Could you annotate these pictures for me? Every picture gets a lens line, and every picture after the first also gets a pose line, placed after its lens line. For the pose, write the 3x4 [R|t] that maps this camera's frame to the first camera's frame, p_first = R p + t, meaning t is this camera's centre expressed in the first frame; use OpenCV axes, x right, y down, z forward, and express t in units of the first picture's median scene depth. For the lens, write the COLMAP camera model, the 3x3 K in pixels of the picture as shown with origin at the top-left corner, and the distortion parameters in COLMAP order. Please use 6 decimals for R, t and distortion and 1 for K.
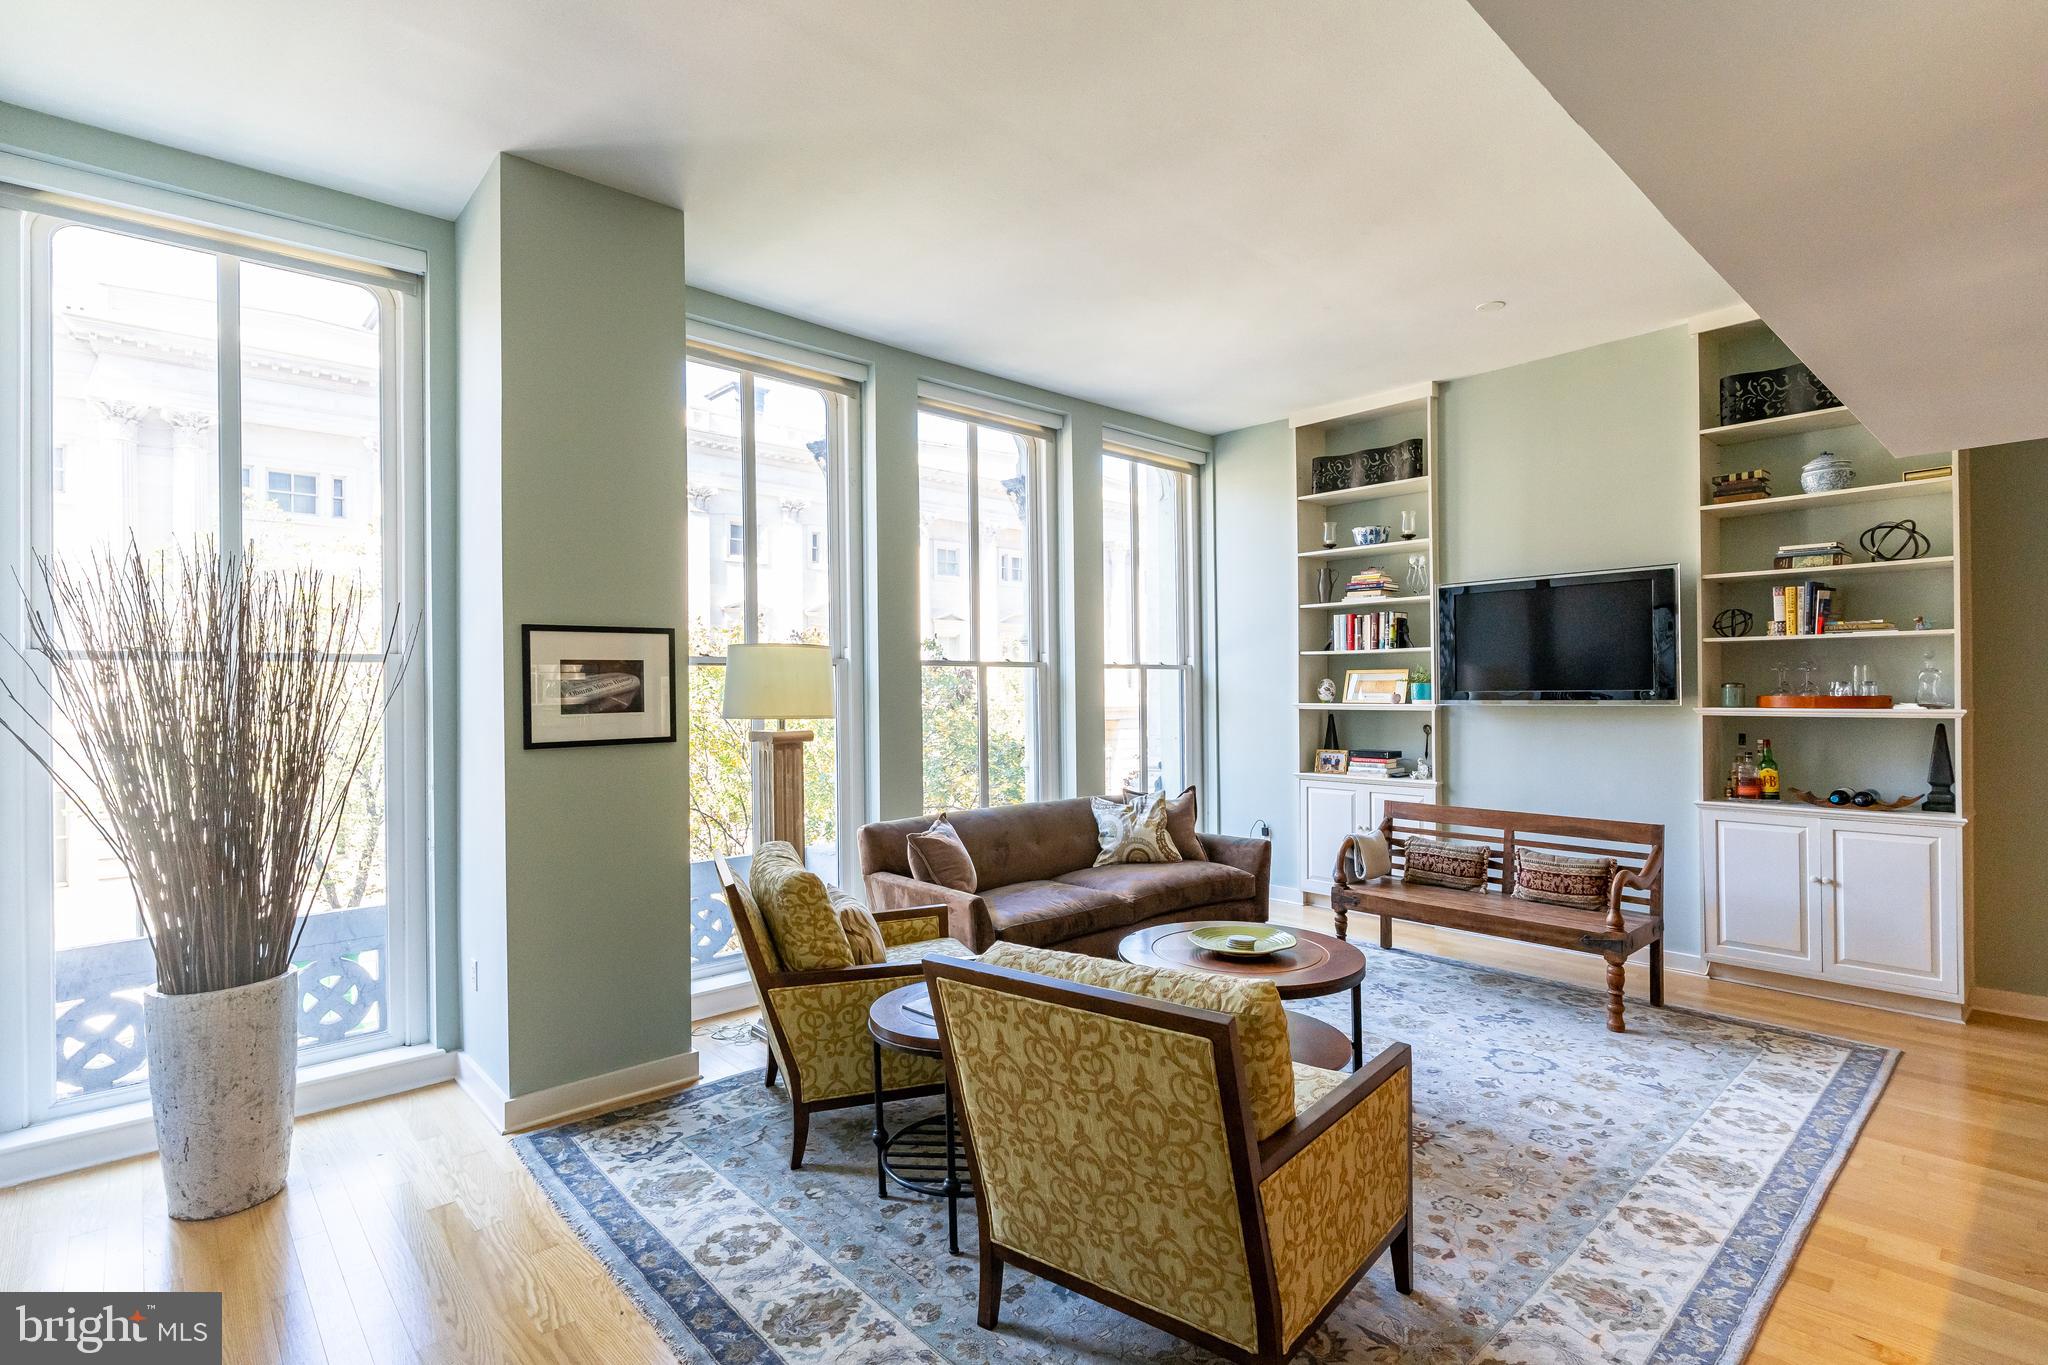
lens RADIAL K [[975.9, 0, 1019.7], [0, 975.9, 682.9], [0, 0, 1]] dist [0.003161, -0.000135]
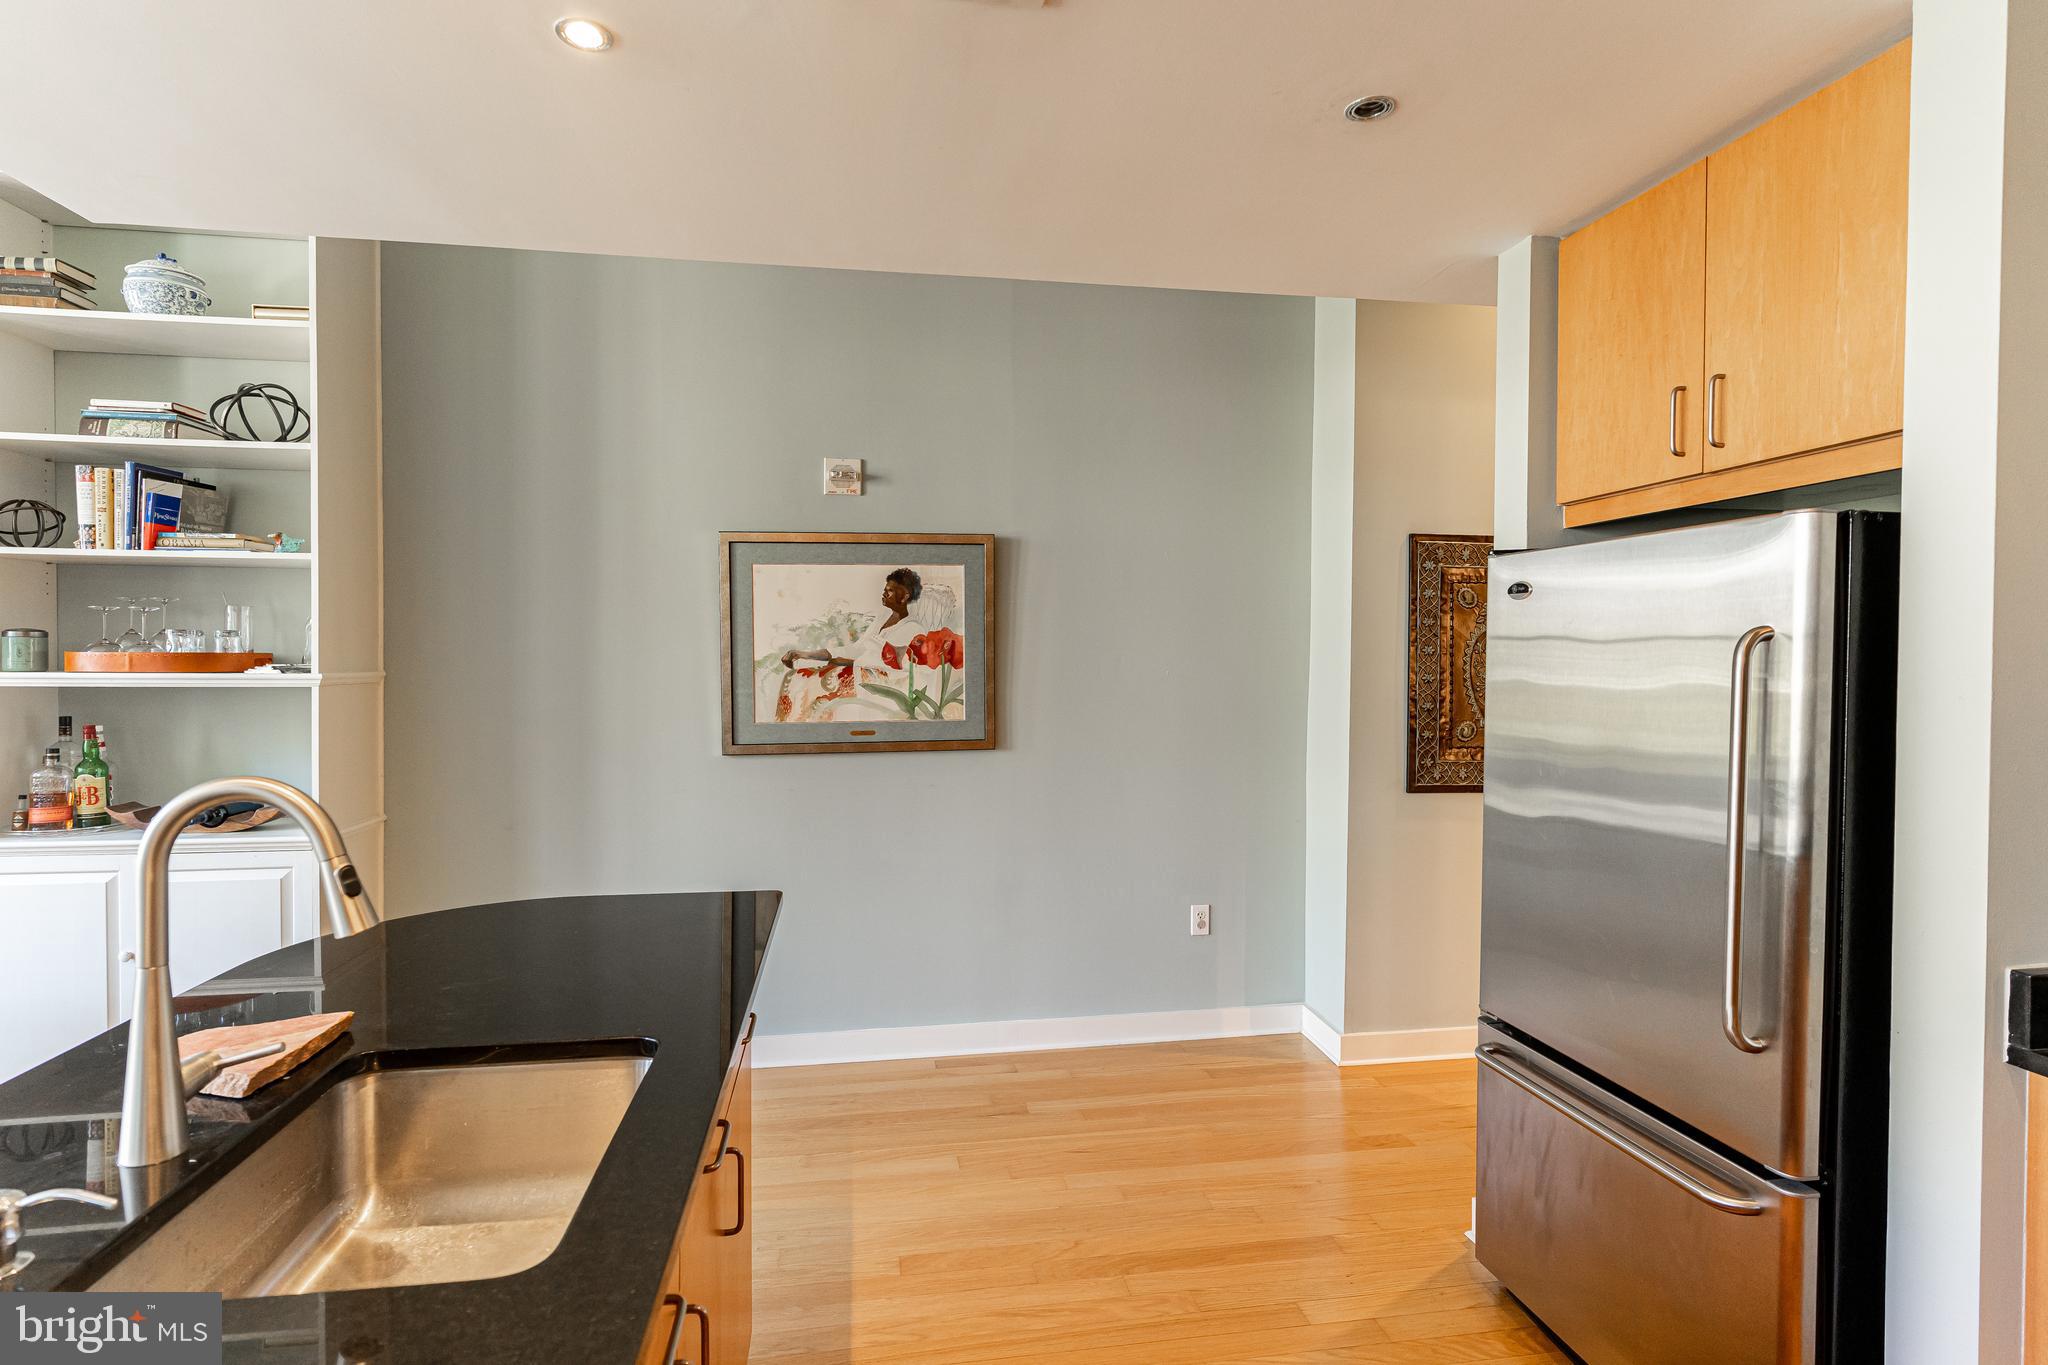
lens RADIAL K [[1007.9, 0, 1012.0], [0, 1007.9, 676.8], [0, 0, 1]] dist [0.000853, -0.000413]
pose [[0.550684, -0.004454, 0.834702, 0.577534], [-0.017432, 0.999706, 0.016835, 0.008249], [-0.834532, -0.023822, 0.550445, 0.200005]]
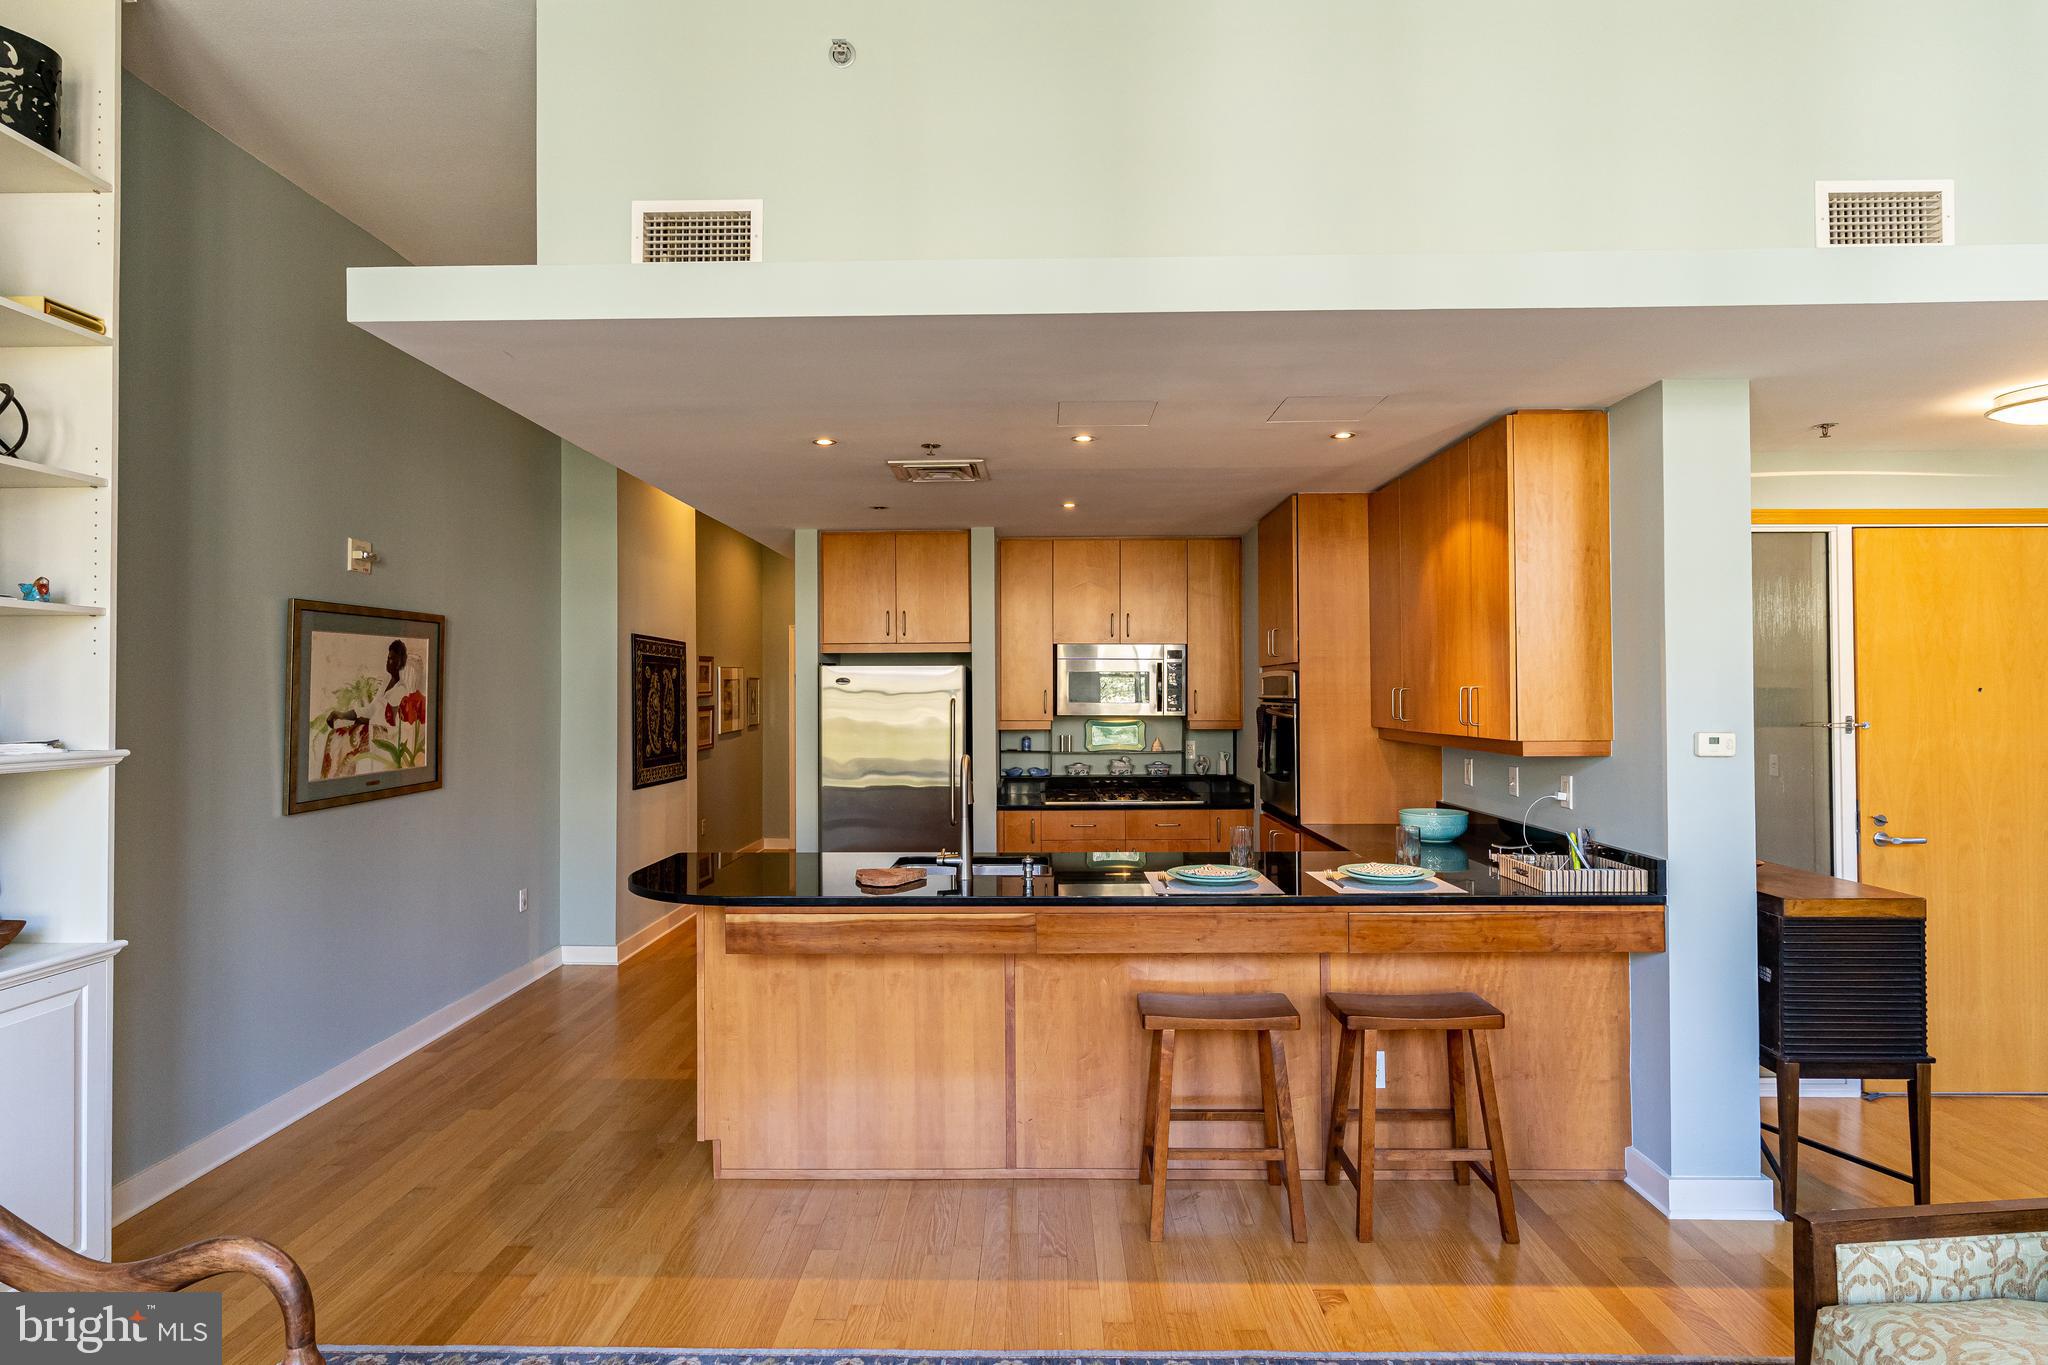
lens RADIAL K [[1051.6, 0, 1017.9], [0, 1051.6, 683.0], [0, 0, 1]] dist [-0.006347, 0.000699]
pose [[-0.726901, 0.022319, 0.686380, 0.142161], [0.006869, 0.999658, -0.025231, 0.006339], [-0.686708, -0.013625, -0.726806, 0.966472]]
